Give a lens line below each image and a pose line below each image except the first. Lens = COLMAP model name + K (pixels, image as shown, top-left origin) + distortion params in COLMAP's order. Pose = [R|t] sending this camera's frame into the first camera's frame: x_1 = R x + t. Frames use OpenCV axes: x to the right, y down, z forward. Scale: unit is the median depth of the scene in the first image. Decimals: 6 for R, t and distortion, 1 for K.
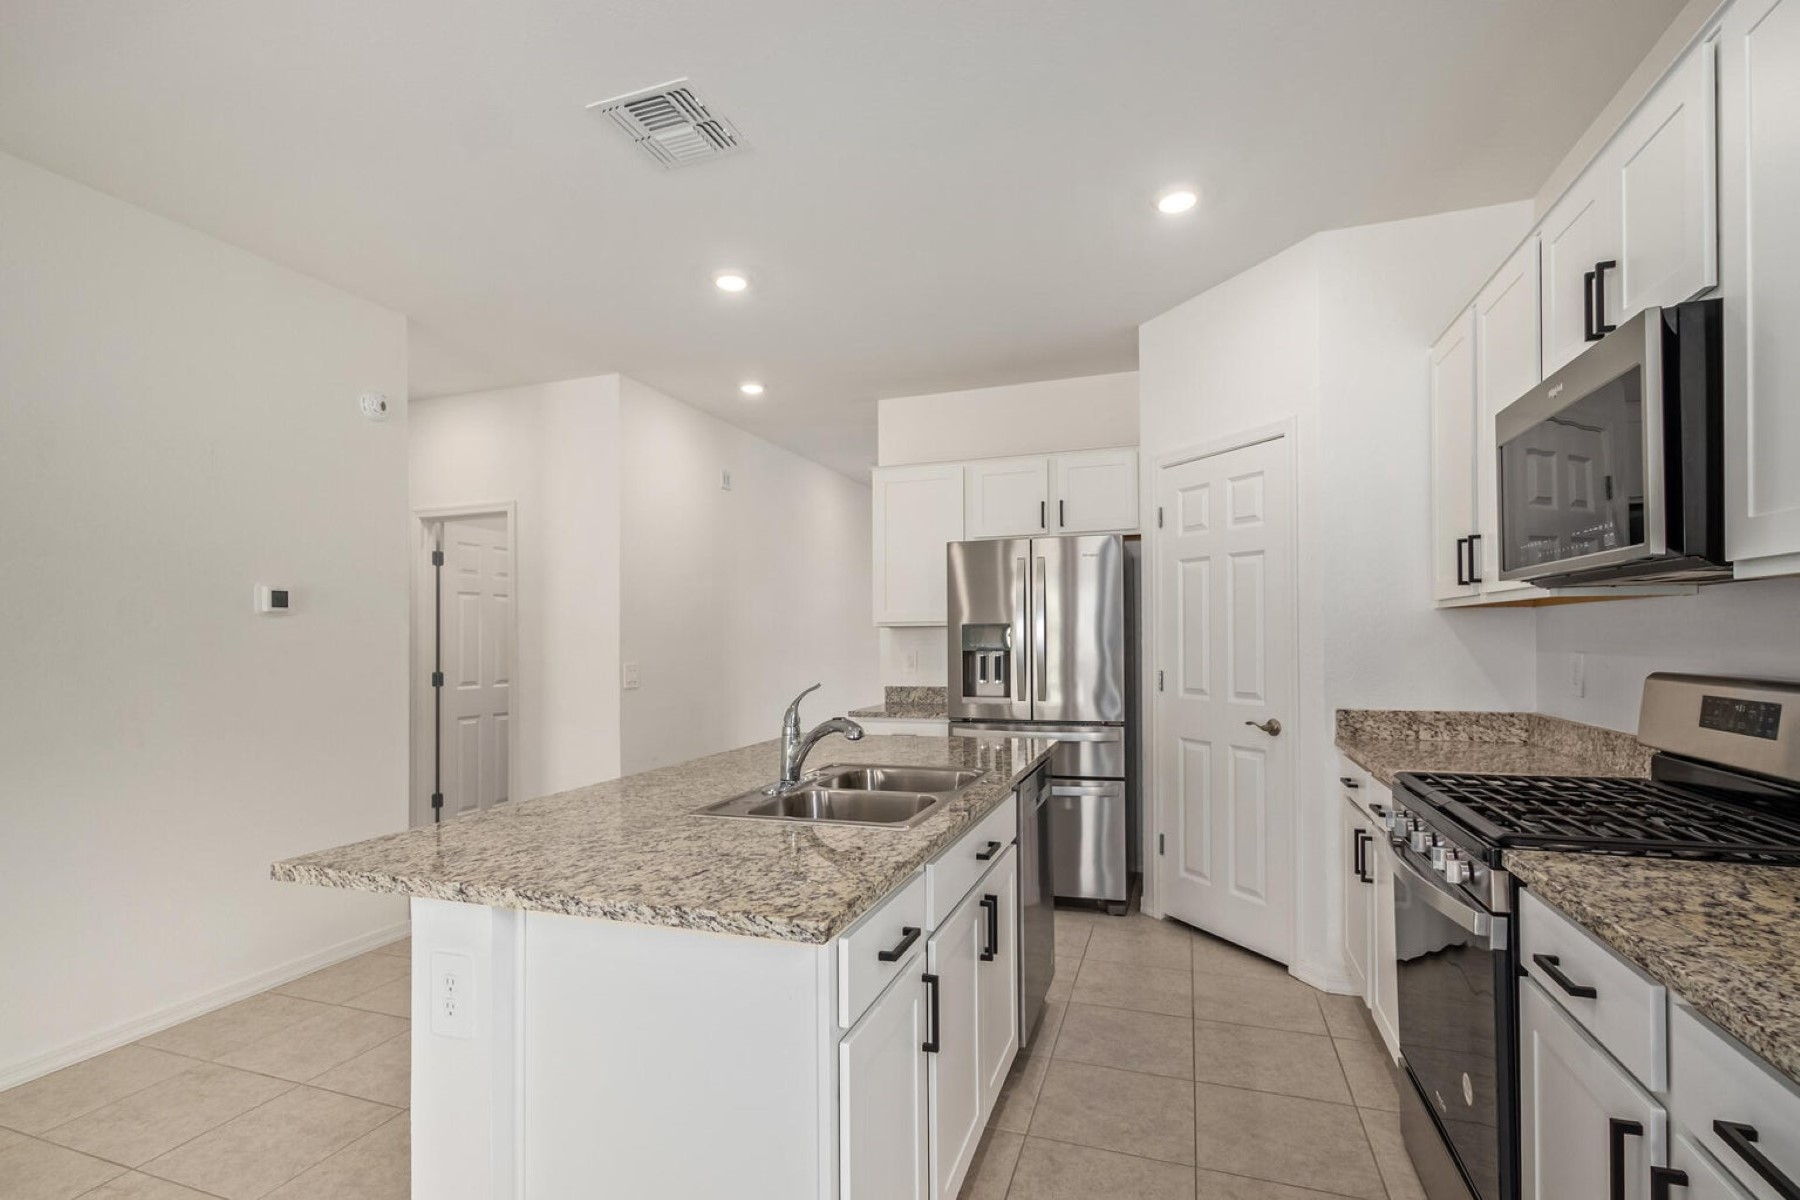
lens RADIAL K [[821.3, 0, 897.5], [0, 821.3, 649.5], [0, 0, 1]] dist [0.004015, 0.000174]
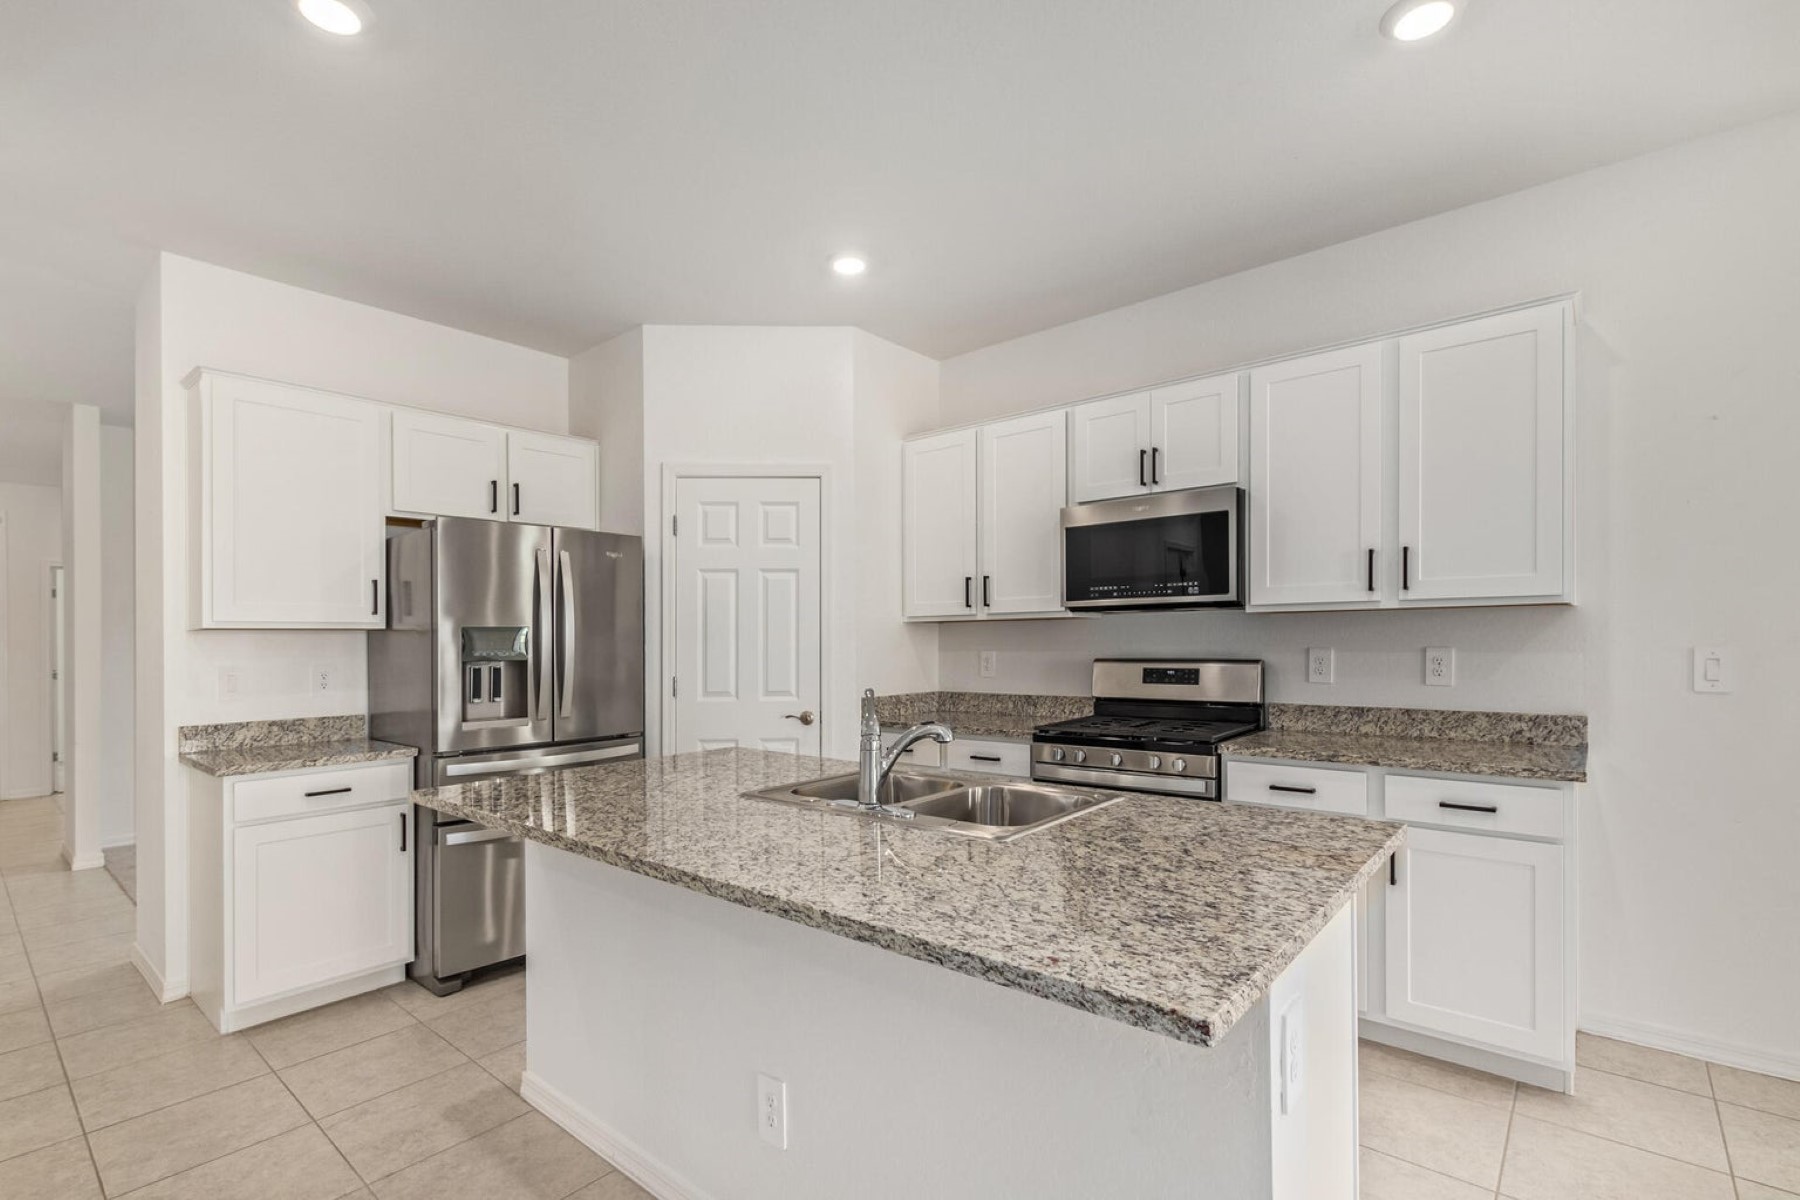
lens RADIAL K [[821.3, 0, 897.5], [0, 821.3, 649.5], [0, 0, 1]] dist [0.004015, 0.000174]
pose [[0.359803, -0.004490, 0.933018, -0.705275], [0.021132, 0.999771, -0.003338, 0.002235], [-0.932789, 0.020918, 0.359815, 0.514670]]
